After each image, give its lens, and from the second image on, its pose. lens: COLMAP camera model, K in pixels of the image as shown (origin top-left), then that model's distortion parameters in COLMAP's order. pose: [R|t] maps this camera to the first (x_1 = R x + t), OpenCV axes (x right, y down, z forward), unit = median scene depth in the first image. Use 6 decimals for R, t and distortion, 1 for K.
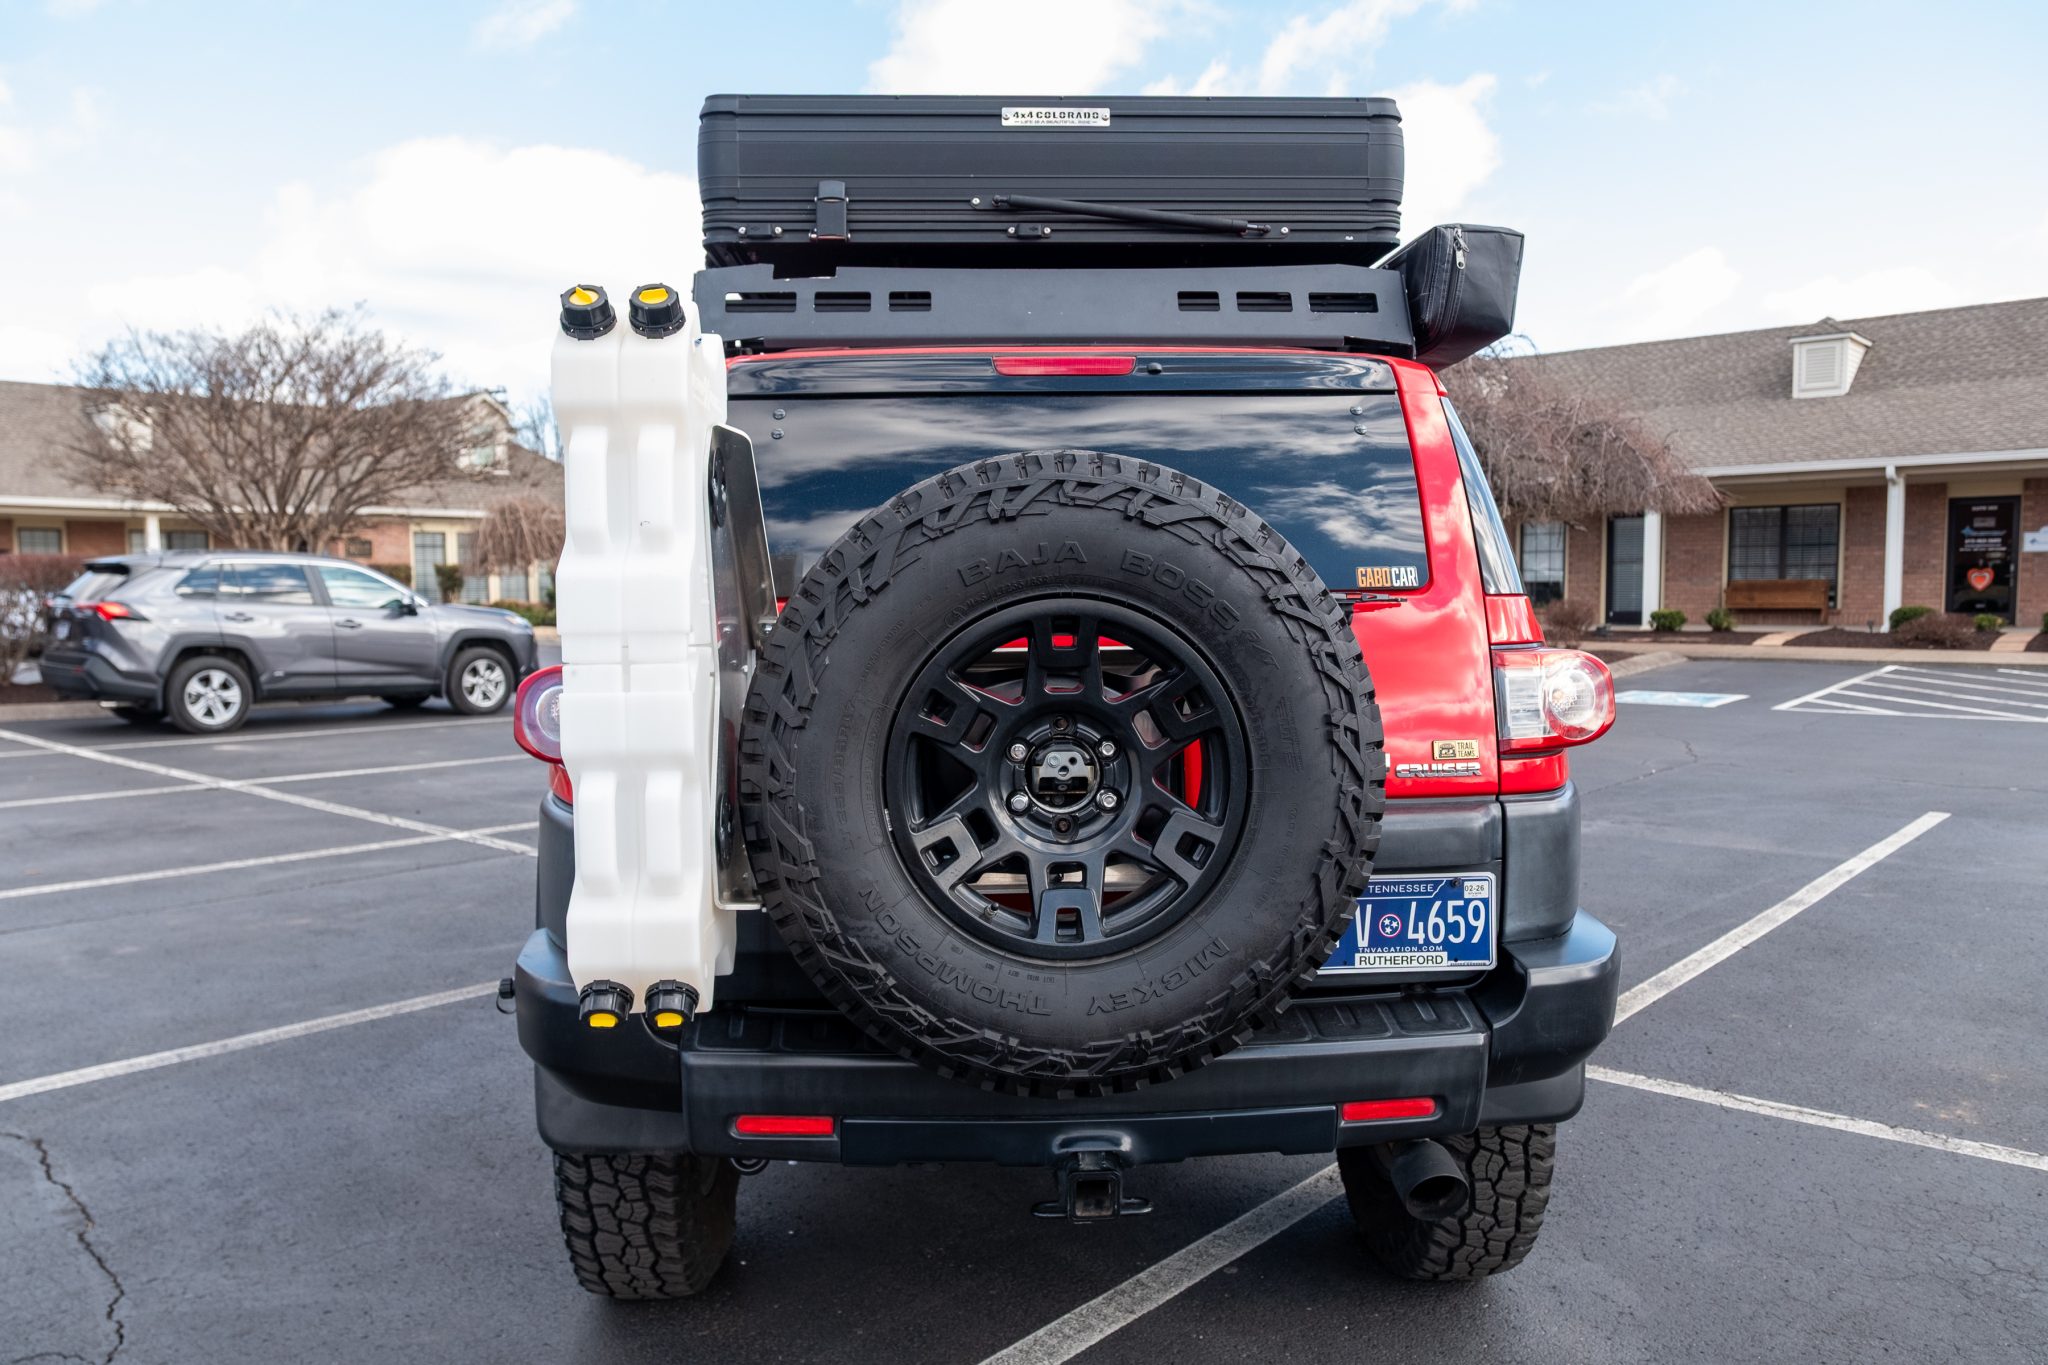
lens RADIAL K [[1500.5, 0, 1022.3], [0, 1500.5, 711.3], [0, 0, 1]] dist [-0.010102, 0.000960]
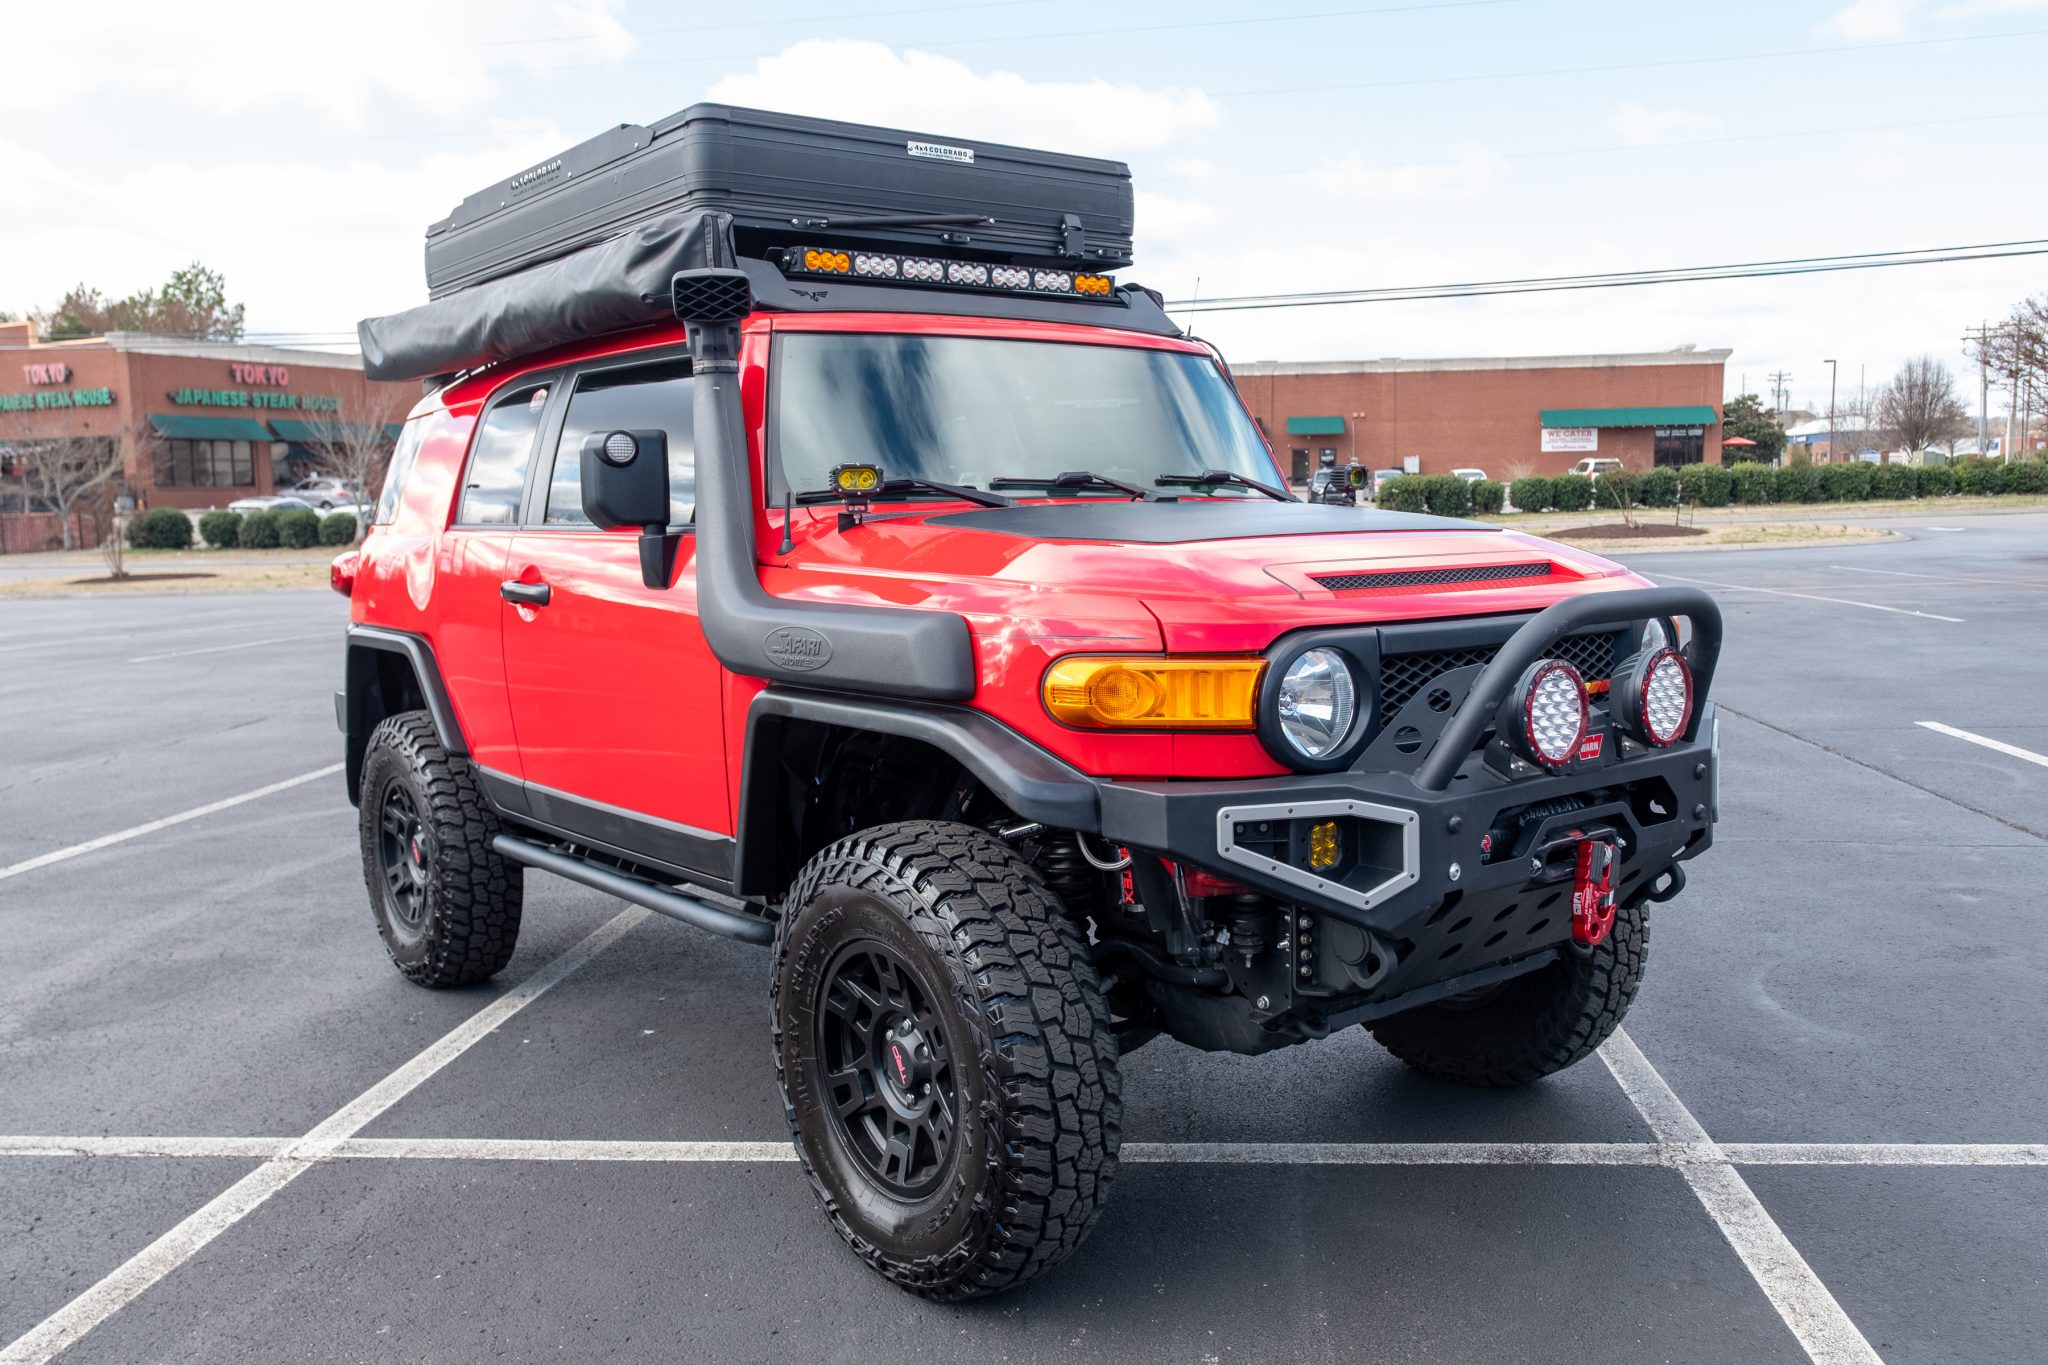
lens RADIAL K [[1674.7, 0, 1024.0], [0, 1674.7, 682.5], [0, 0, 1]] dist [-0.001714, 0.001040]
pose [[-0.811563, 0.086061, -0.577892, 0.865902], [-0.024783, 0.983131, 0.181214, -0.275363], [0.583740, 0.161389, -0.795740, 3.079062]]
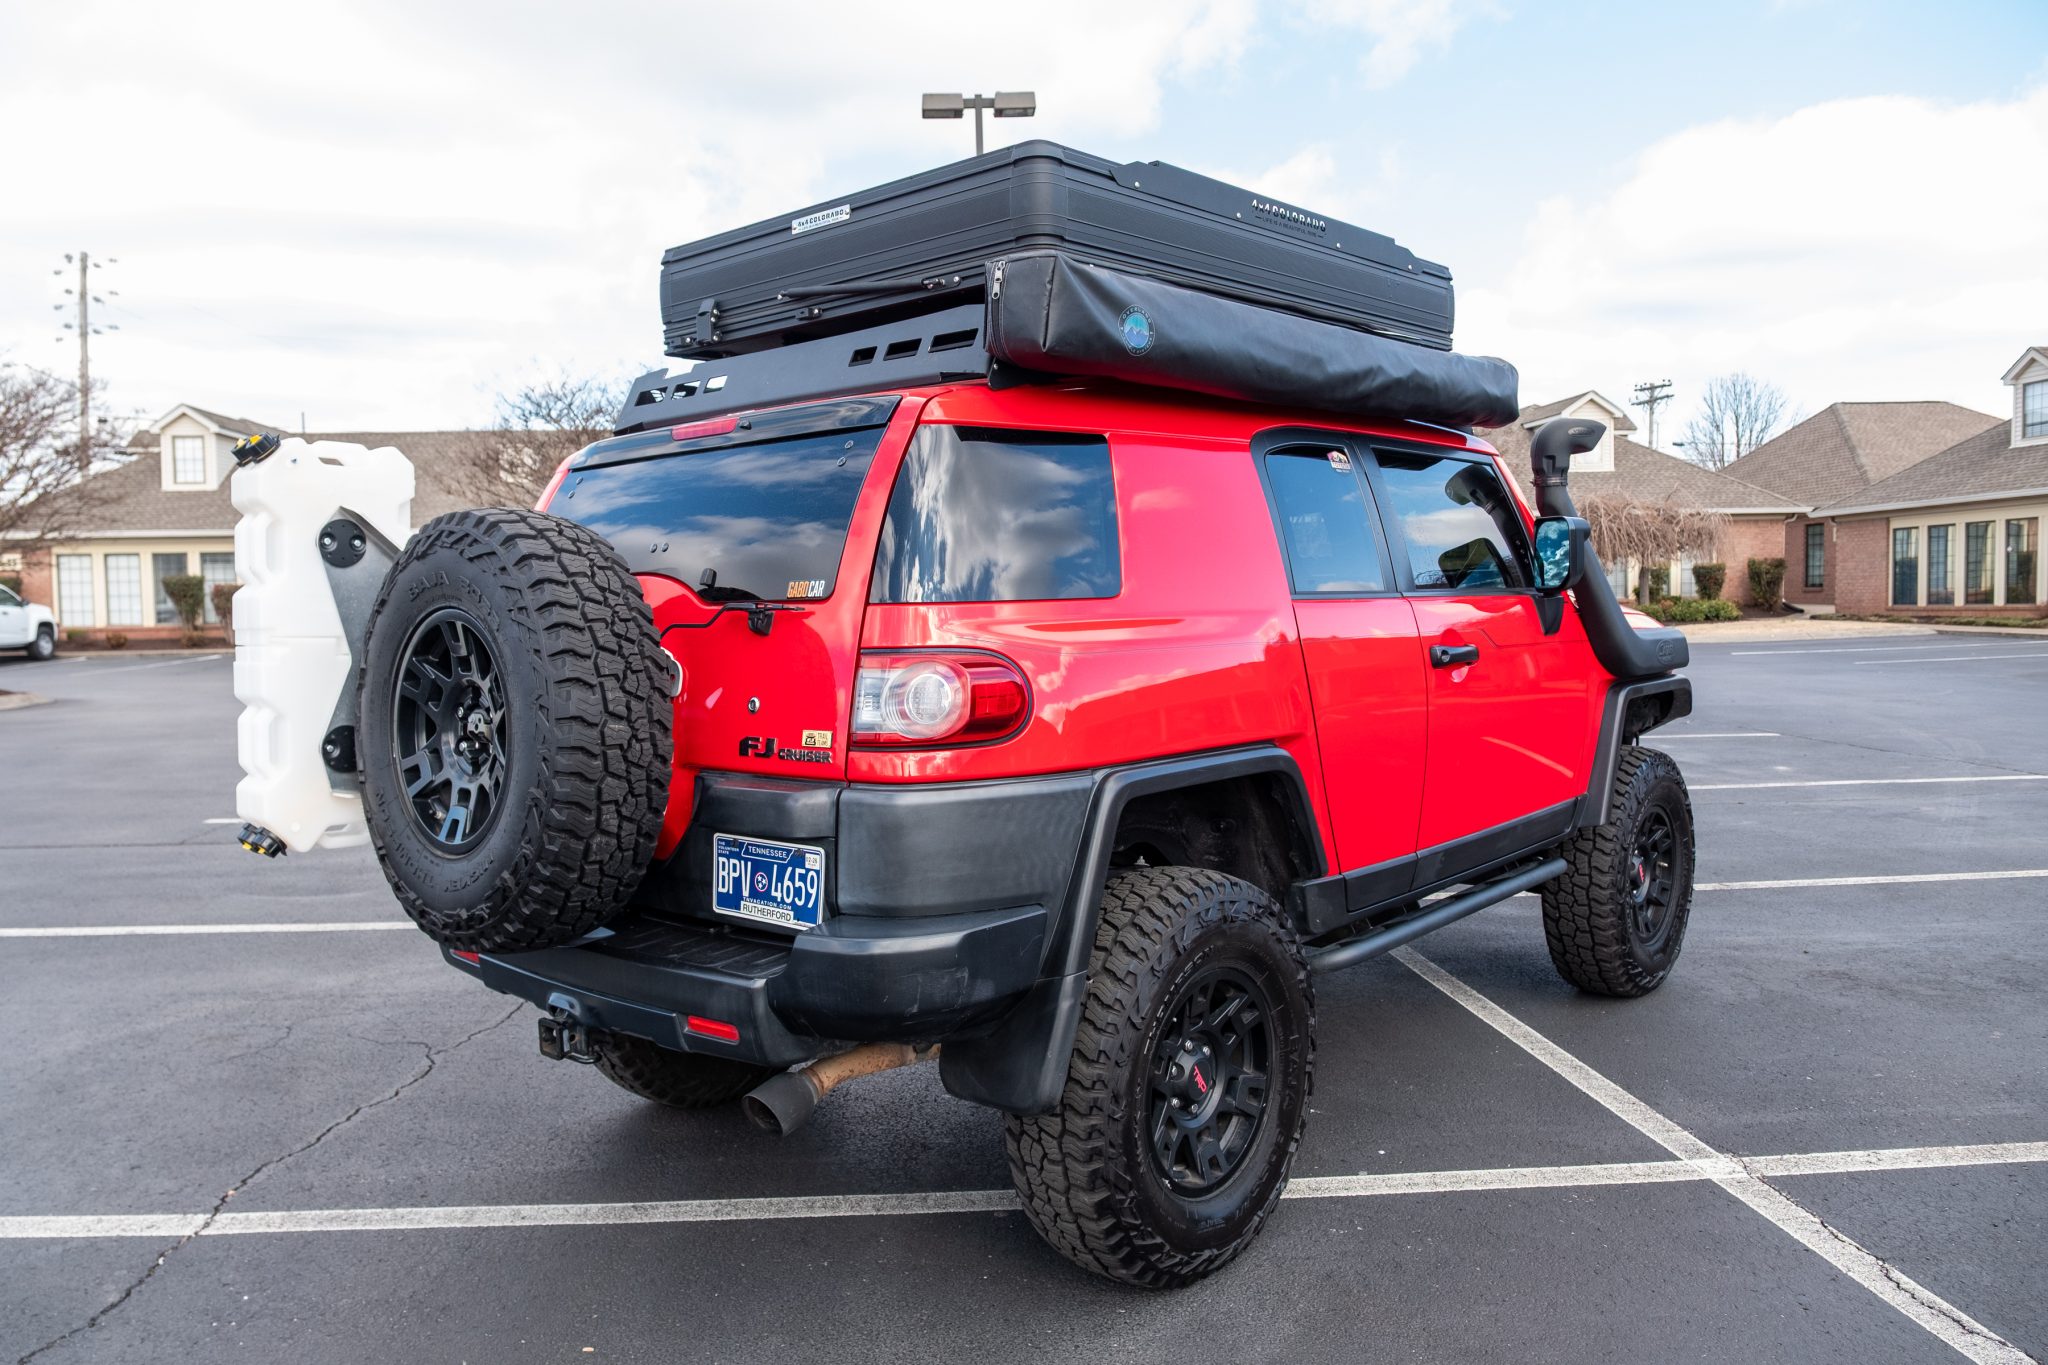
lens RADIAL K [[1454.2, 0, 977.5], [0, 1454.2, 676.2], [0, 0, 1]] dist [-0.016708, 0.000781]
pose [[0.704266, 0.034173, -0.709113, 1.004751], [-0.047442, 0.998873, 0.001019, -0.025224], [0.708349, 0.032924, 0.705094, 0.258589]]
